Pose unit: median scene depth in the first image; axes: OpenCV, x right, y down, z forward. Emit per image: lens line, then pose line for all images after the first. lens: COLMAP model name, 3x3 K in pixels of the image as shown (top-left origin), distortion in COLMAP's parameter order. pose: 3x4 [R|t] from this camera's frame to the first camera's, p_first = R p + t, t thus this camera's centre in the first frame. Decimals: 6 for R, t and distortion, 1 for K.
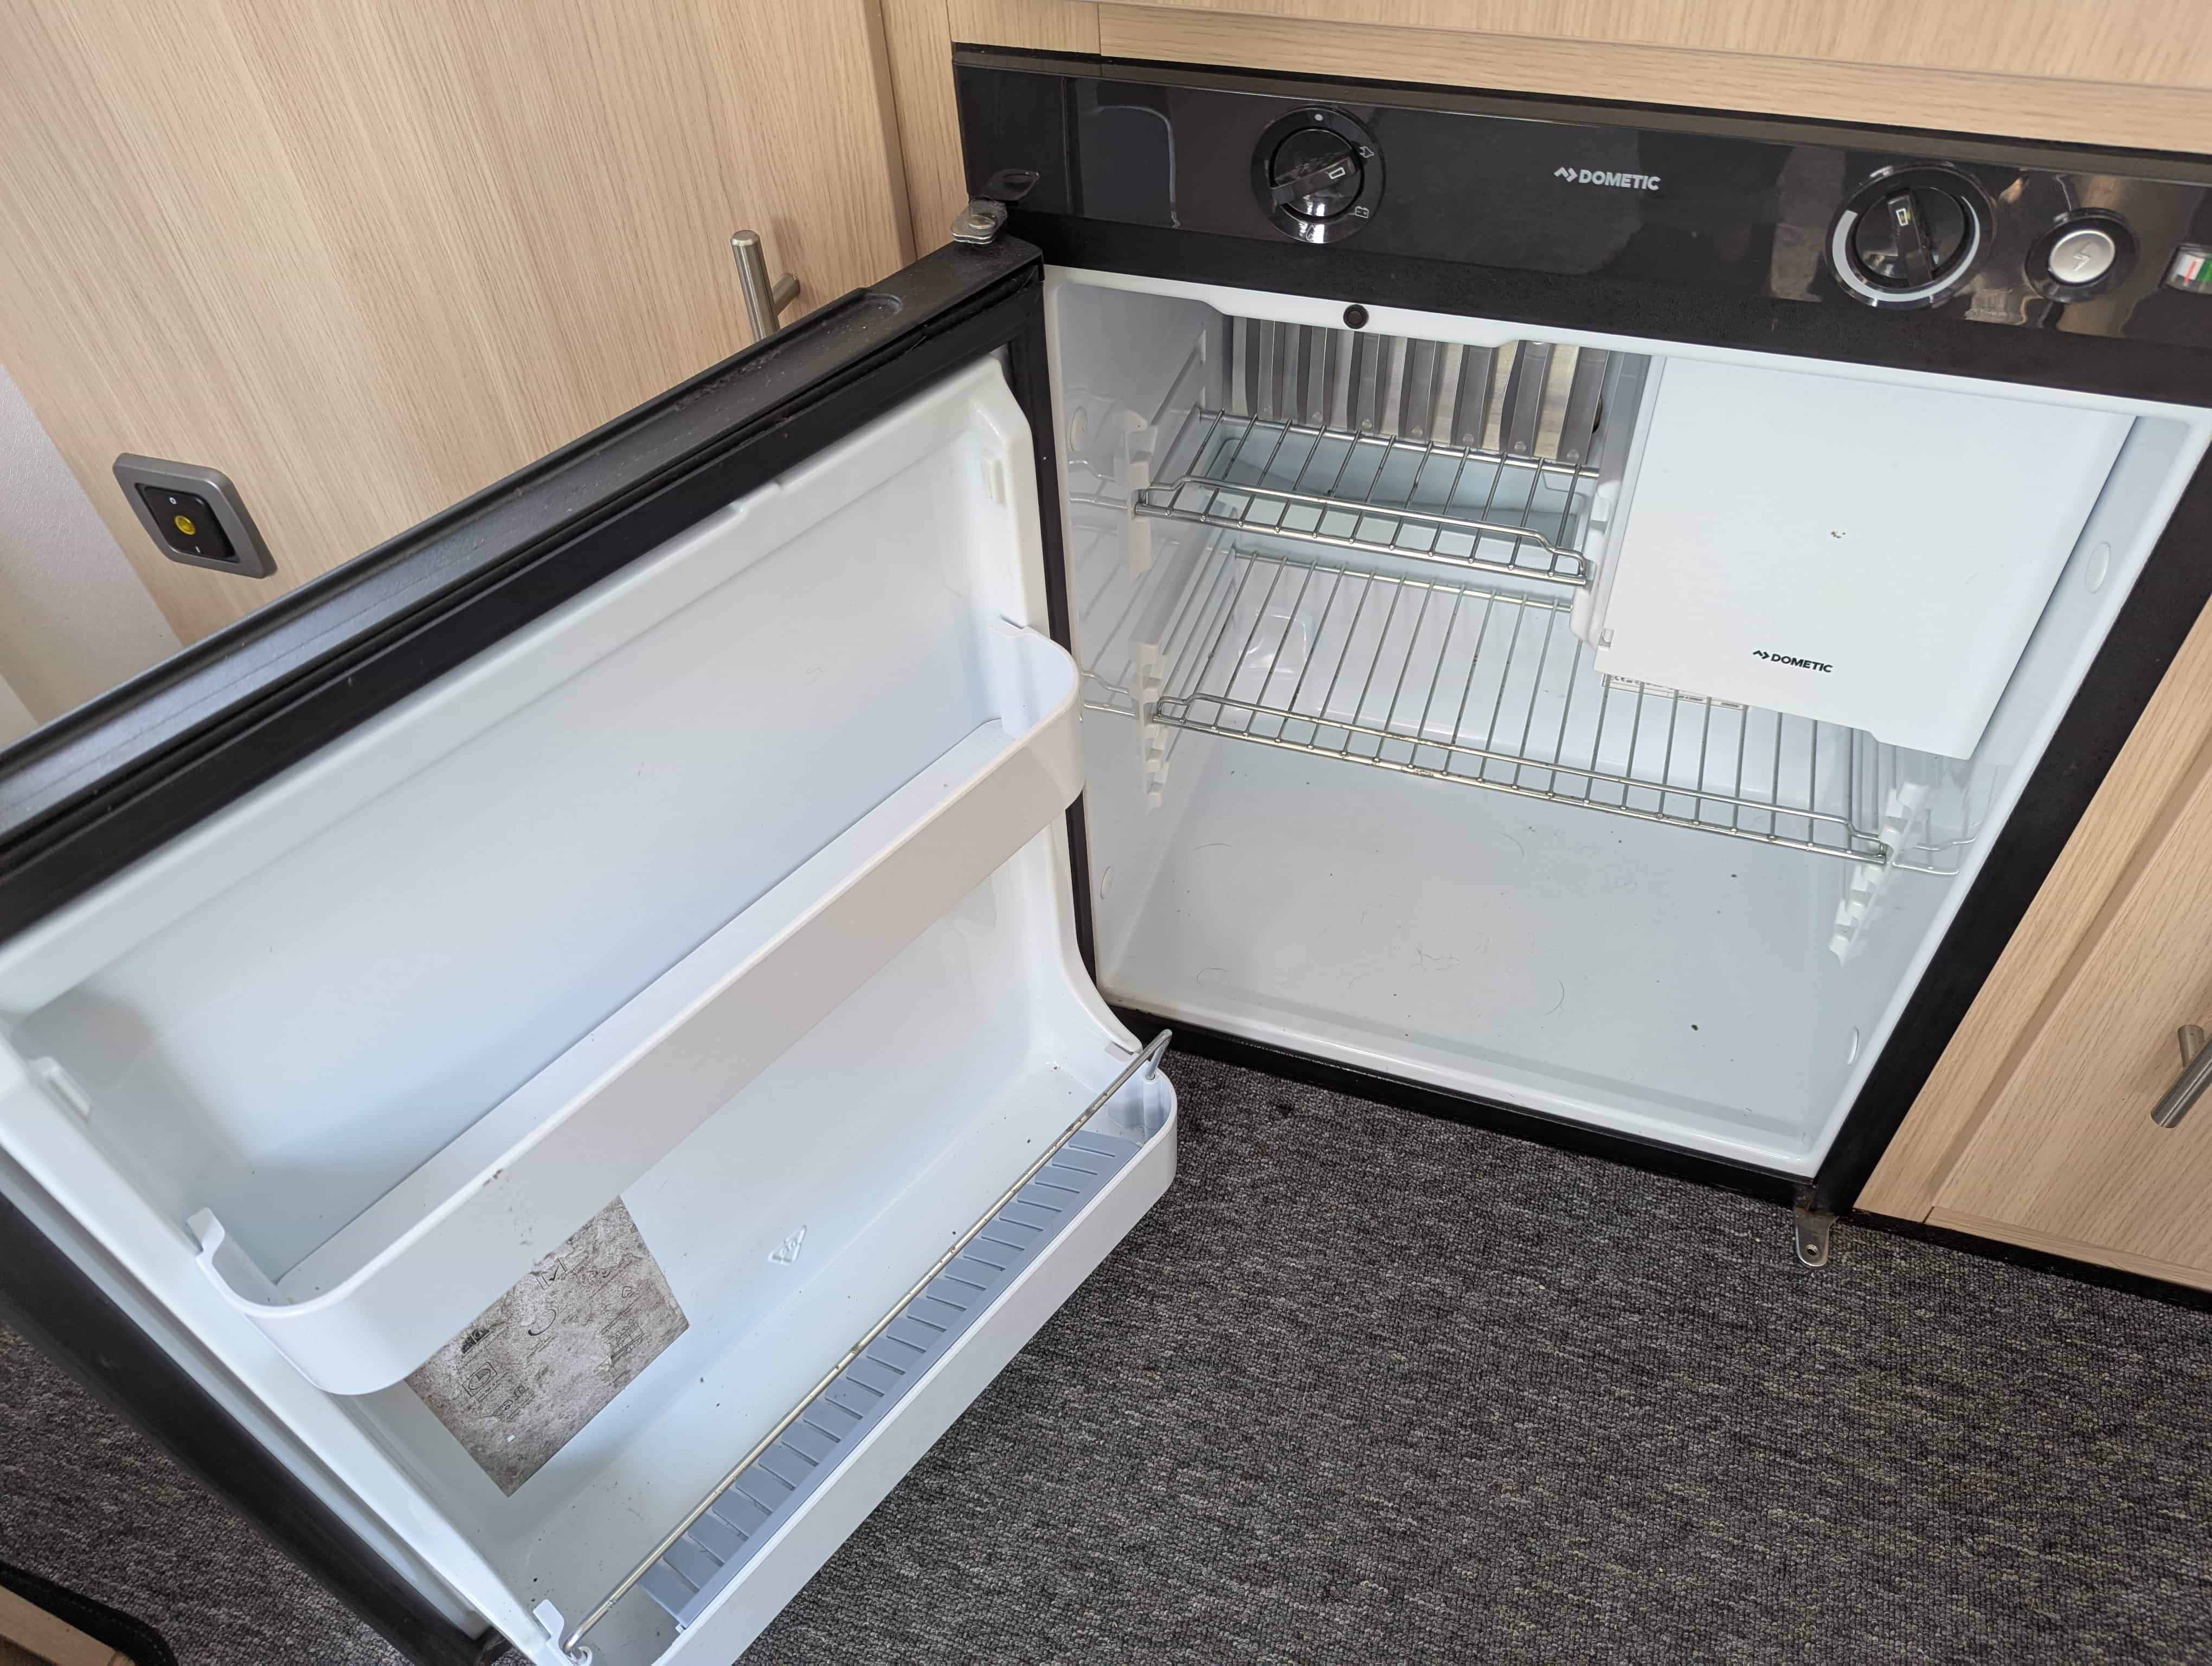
lens RADIAL K [[1559.8, 0, 1073.3], [0, 1559.8, 836.9], [0, 0, 1]] dist [0.045444, -0.070128]
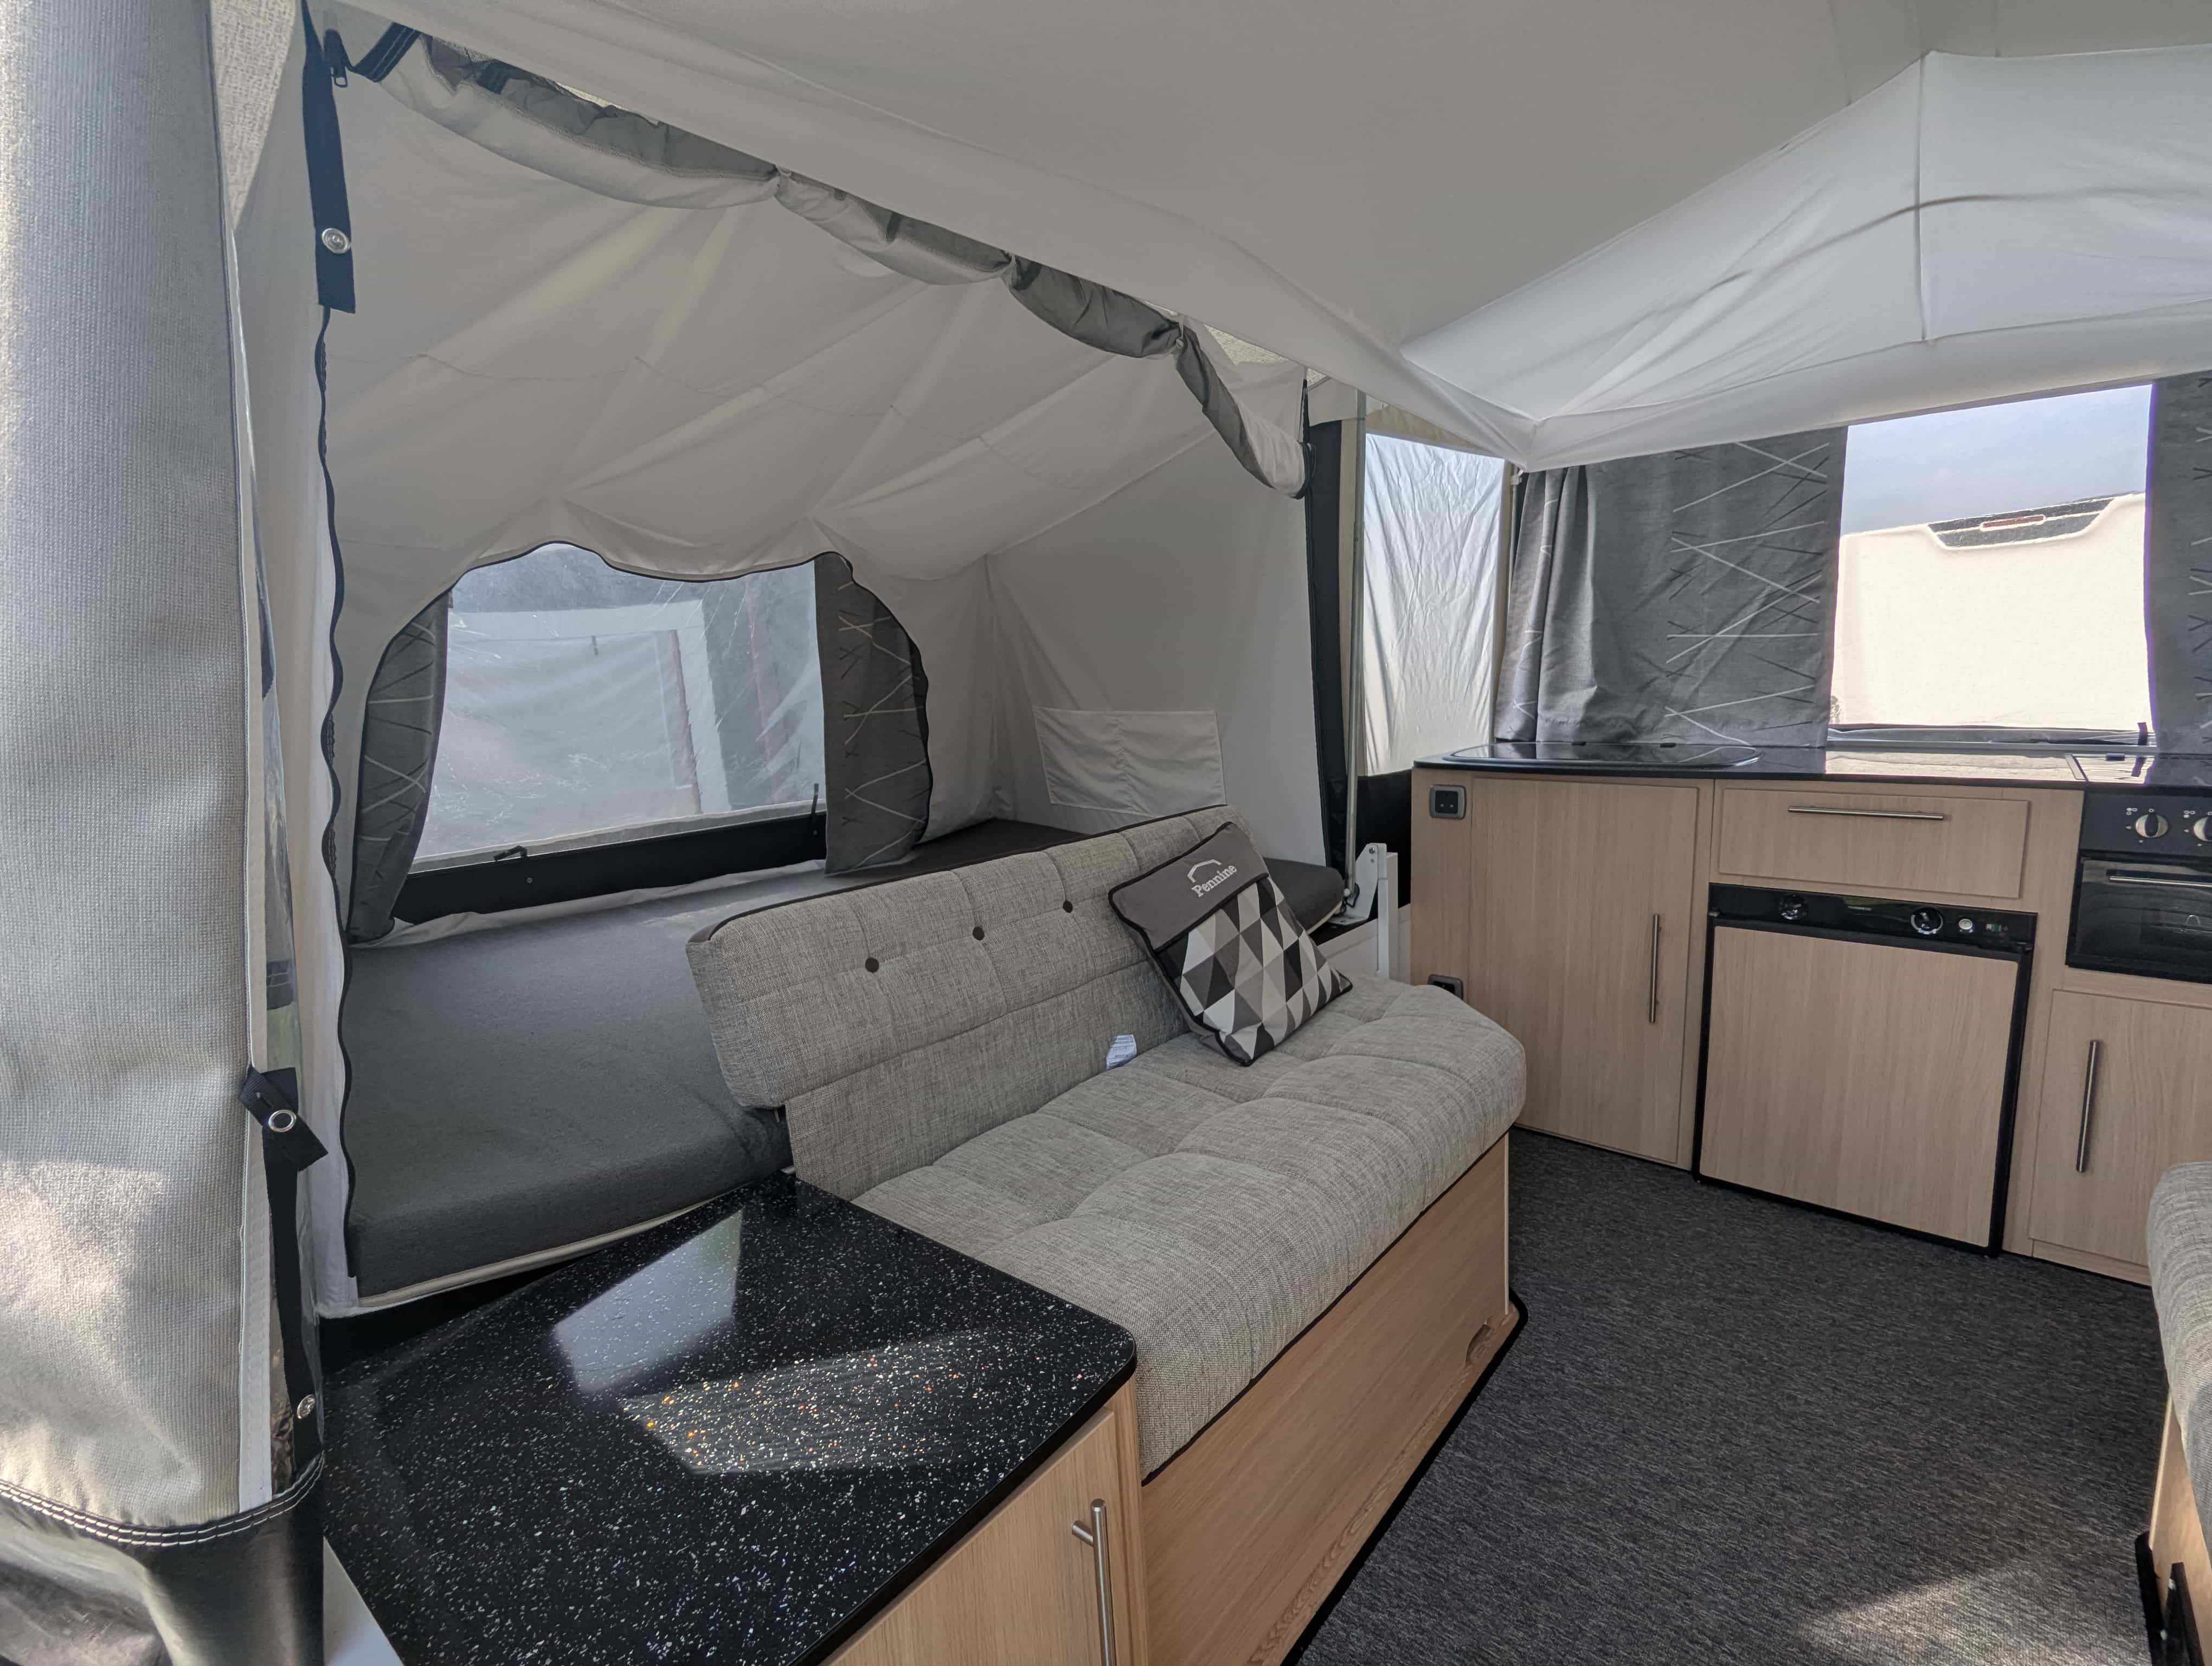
lens RADIAL K [[1044.5, 0, 1111.3], [0, 1044.5, 833.5], [0, 0, 1]] dist [-0.000157, 0.000273]
pose [[0.933893, 0.087956, -0.346566, -0.505428], [-0.279503, 0.784063, -0.554187, 1.263249], [0.222986, 0.614417, 0.756815, -1.473034]]
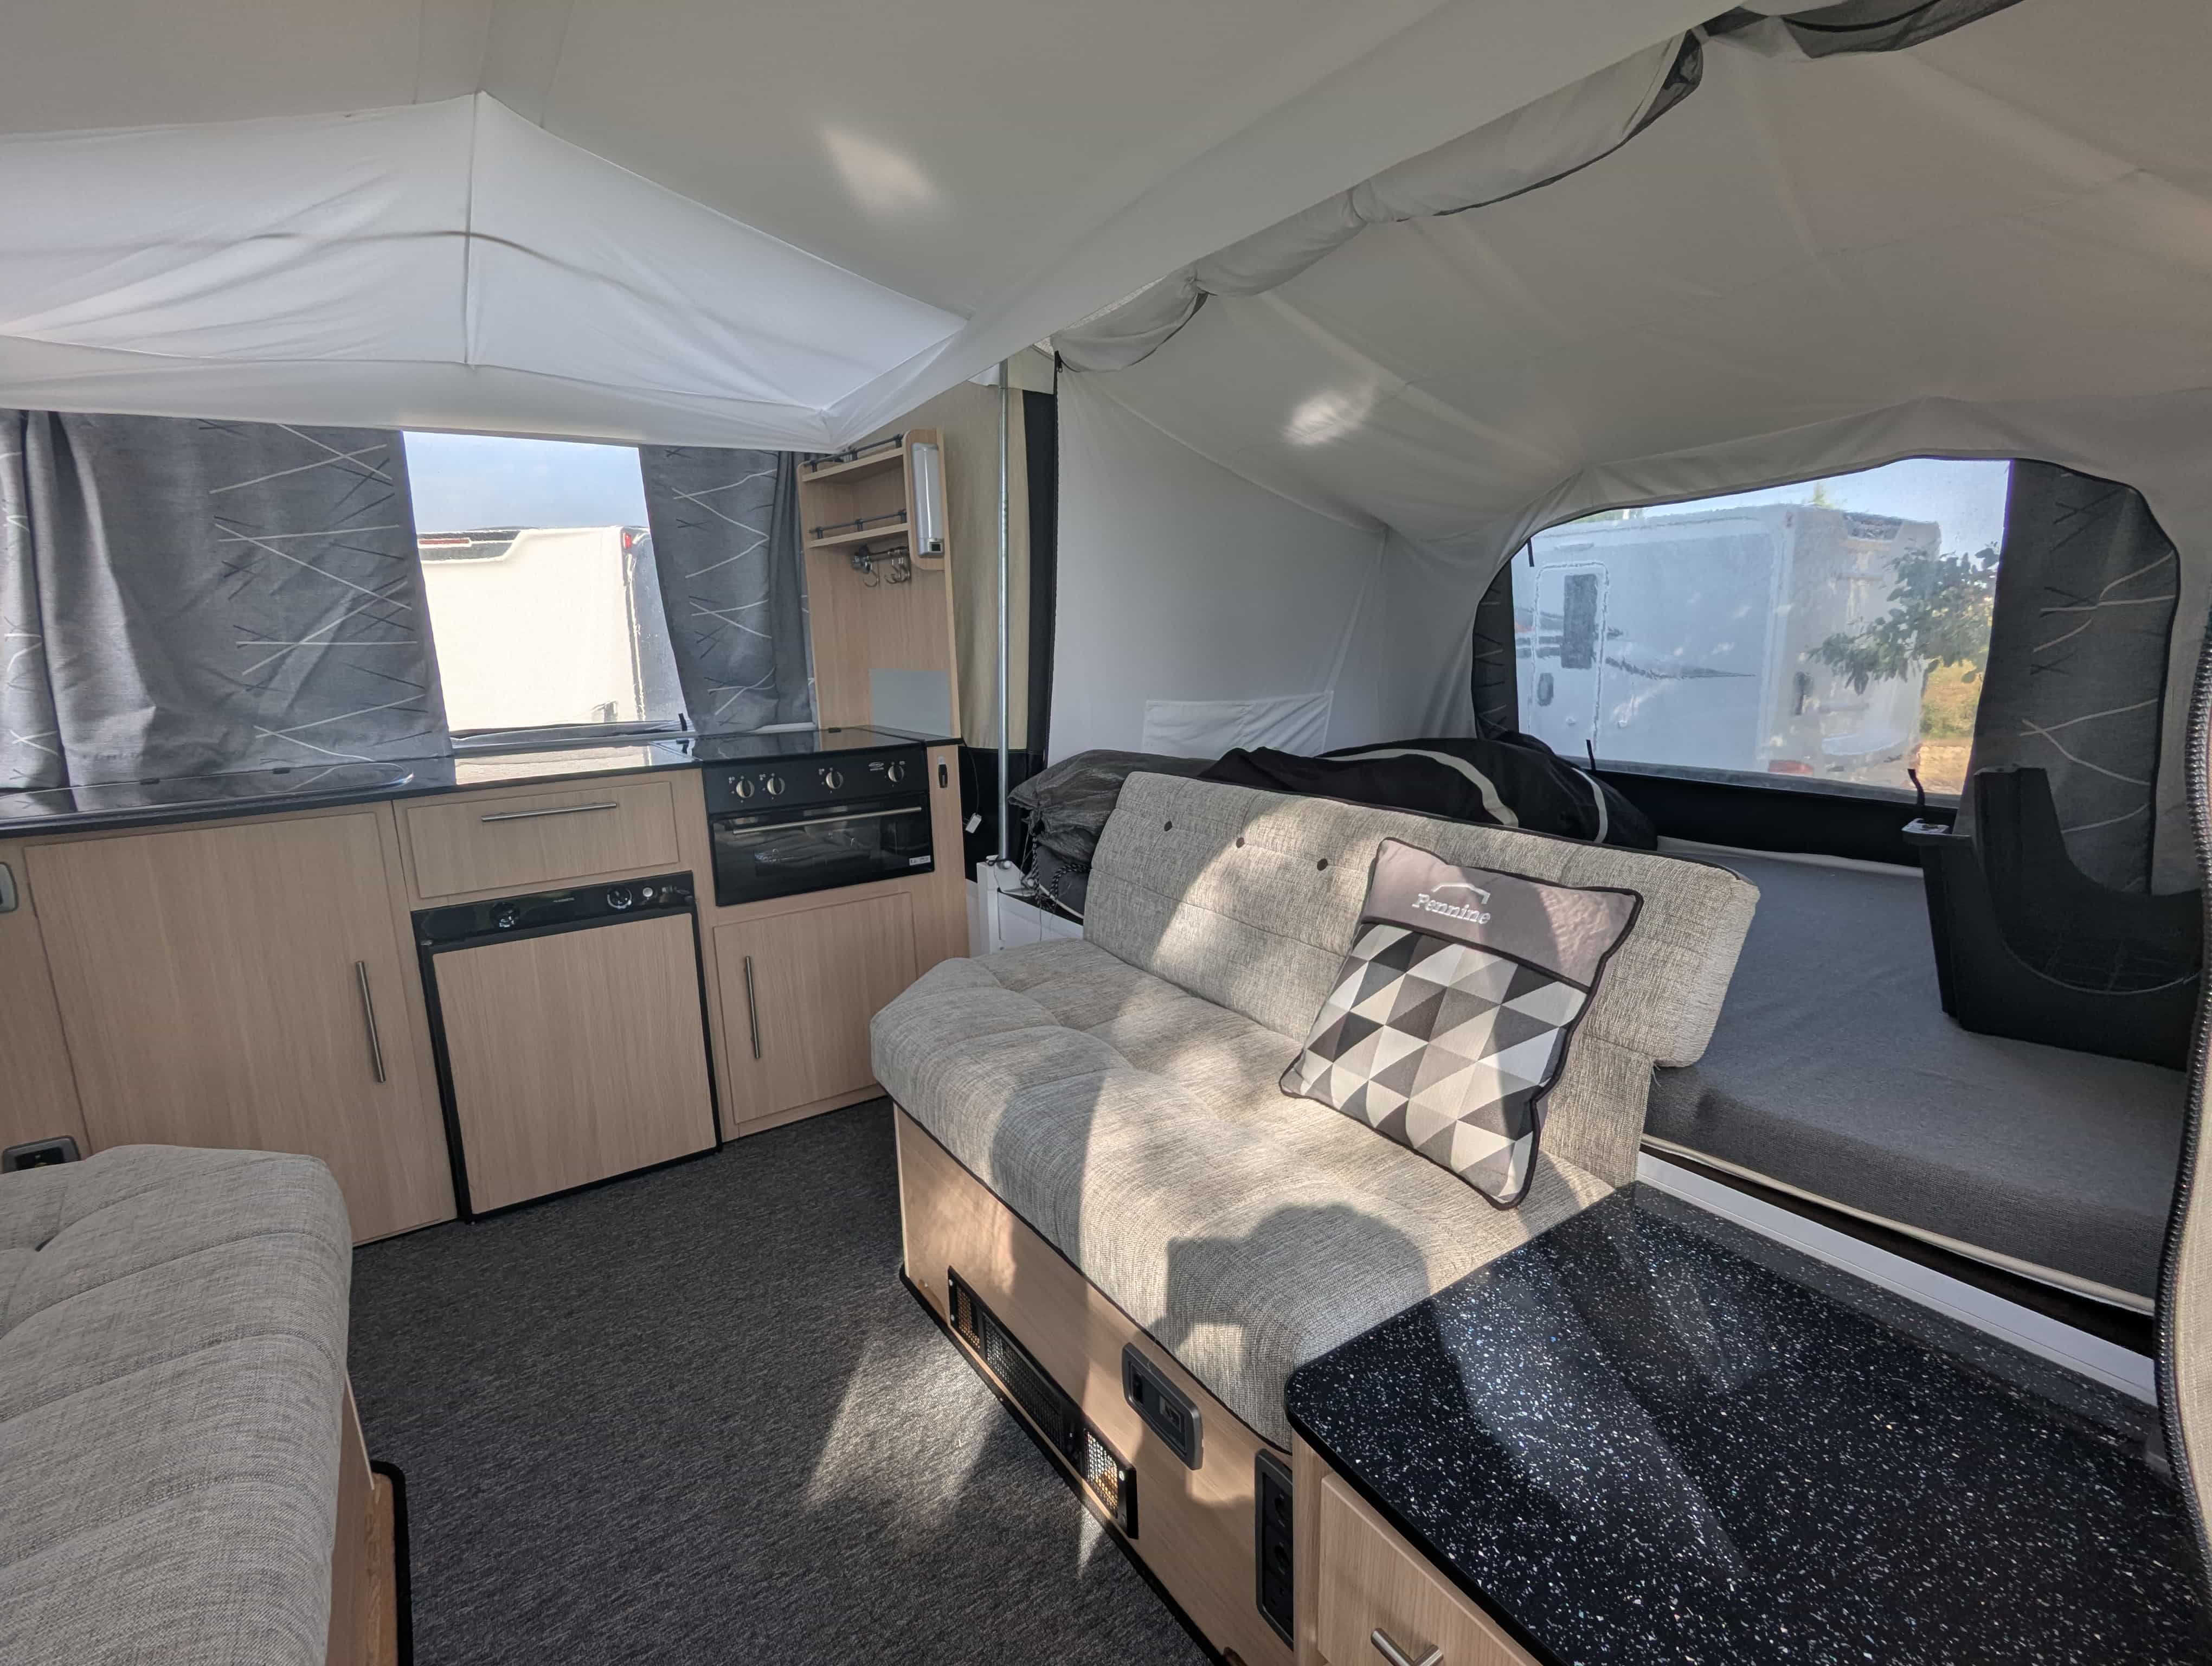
lens RADIAL K [[1057.4, 0, 1106.0], [0, 1057.4, 833.0], [0, 0, 1]] dist [-0.001236, -0.000840]
pose [[0.593090, -0.109939, 0.797595, -0.928669], [0.585271, 0.739158, -0.333323, 1.115397], [-0.552903, 0.664499, 0.502731, -1.321357]]
